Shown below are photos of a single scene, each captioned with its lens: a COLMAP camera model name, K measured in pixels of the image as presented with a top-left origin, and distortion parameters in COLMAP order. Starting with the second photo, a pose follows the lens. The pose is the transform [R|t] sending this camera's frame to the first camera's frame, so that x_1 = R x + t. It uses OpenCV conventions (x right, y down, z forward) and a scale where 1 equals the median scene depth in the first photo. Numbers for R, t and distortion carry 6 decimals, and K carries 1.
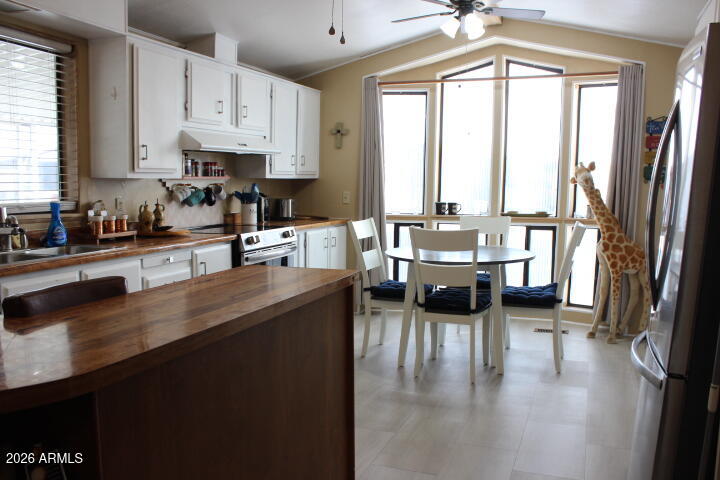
lens RADIAL K [[600.5, 0, 365.7], [0, 600.5, 249.7], [0, 0, 1]] dist [-0.164209, 0.144141]
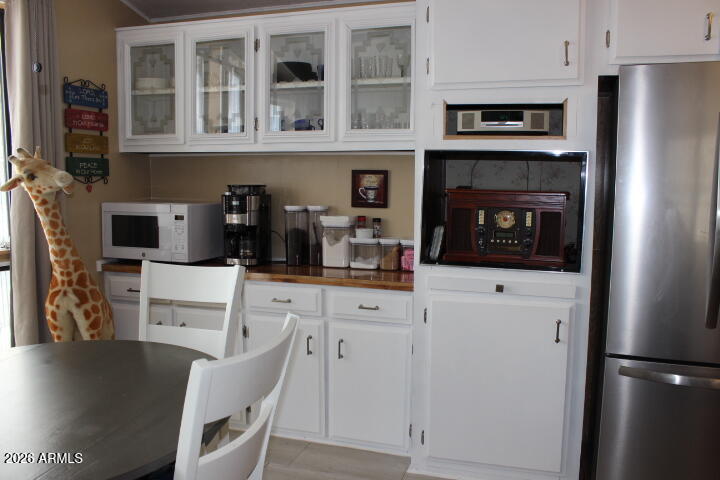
lens RADIAL K [[600.5, 0, 365.7], [0, 600.5, 249.7], [0, 0, 1]] dist [-0.164209, 0.144141]
pose [[-0.068608, -0.135340, 0.988421, -0.166187], [0.104843, 0.984291, 0.142052, -0.100375], [-0.992119, 0.113375, -0.053340, 0.729992]]
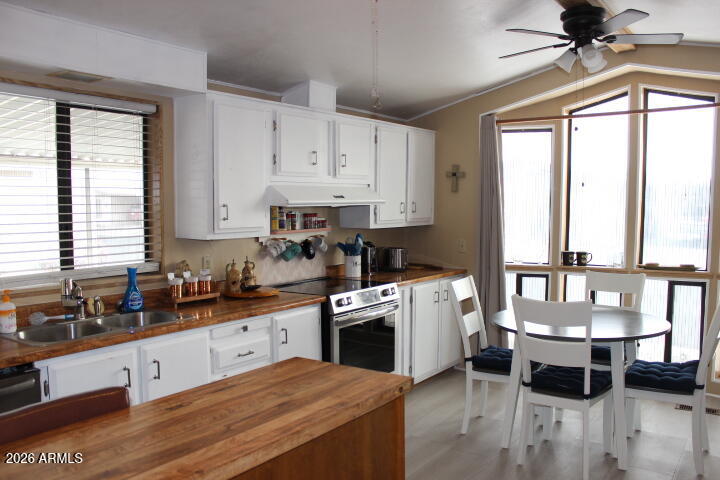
lens RADIAL K [[600.5, 0, 365.7], [0, 600.5, 249.7], [0, 0, 1]] dist [-0.164209, 0.144141]
pose [[0.968040, 0.007661, -0.250677, 0.065325], [-0.017287, 0.999194, -0.036221, -0.054642], [0.250198, 0.039397, 0.967393, 0.088960]]
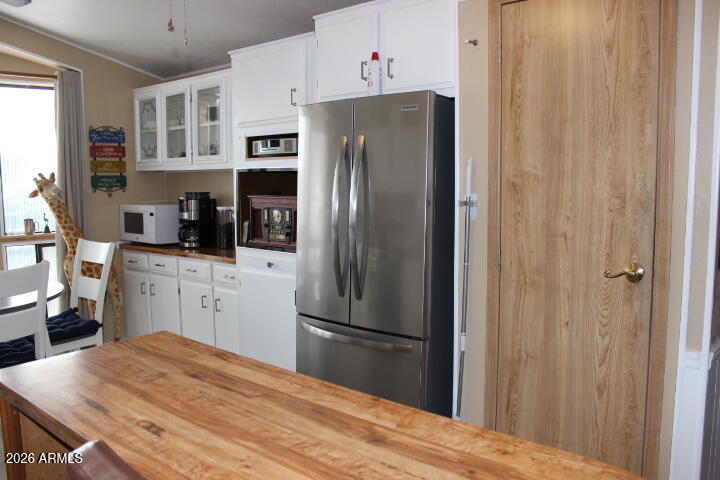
lens RADIAL K [[600.5, 0, 365.7], [0, 600.5, 249.7], [0, 0, 1]] dist [-0.164209, 0.144141]
pose [[0.328146, -0.128374, 0.935864, -0.314188], [0.119389, 0.988414, 0.093720, -0.055551], [-0.937052, 0.080978, 0.339670, 0.234383]]
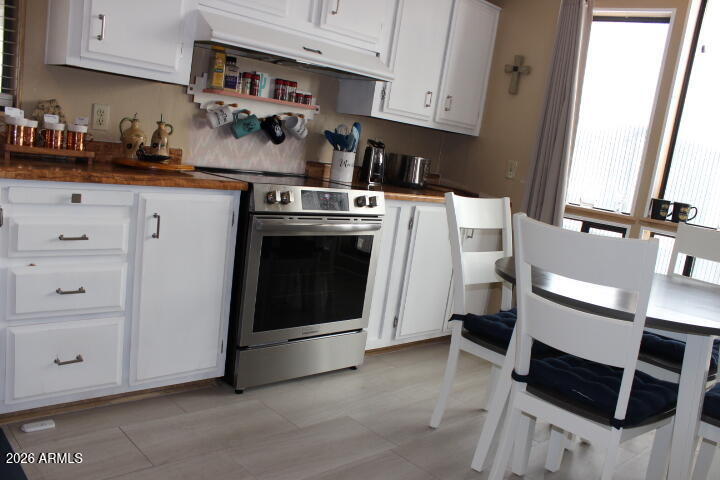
lens RADIAL K [[600.5, 0, 365.7], [0, 600.5, 249.7], [0, 0, 1]] dist [-0.164209, 0.144141]
pose [[0.894075, 0.186703, -0.407152, 0.129437], [-0.176738, 0.982282, 0.062330, -0.014926], [0.411575, 0.016232, 0.911231, 0.409998]]
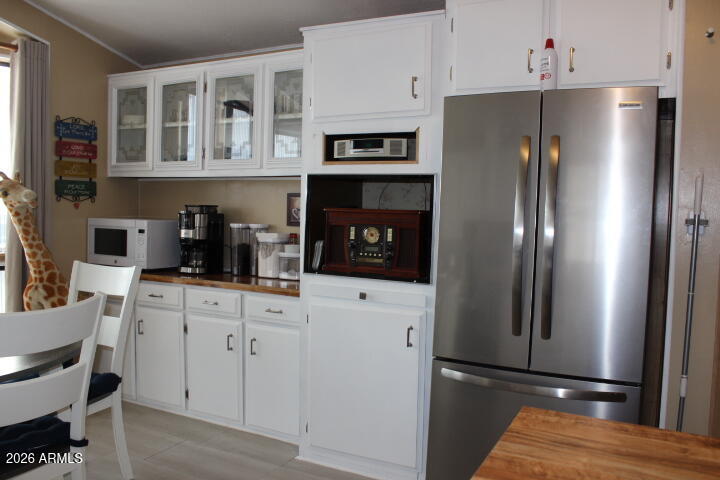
lens RADIAL K [[600.5, 0, 365.7], [0, 600.5, 249.7], [0, 0, 1]] dist [-0.164209, 0.144141]
pose [[0.098561, -0.083932, 0.991585, -0.244205], [0.093577, 0.992803, 0.074734, -0.070543], [-0.990722, 0.085423, 0.105706, 0.524683]]
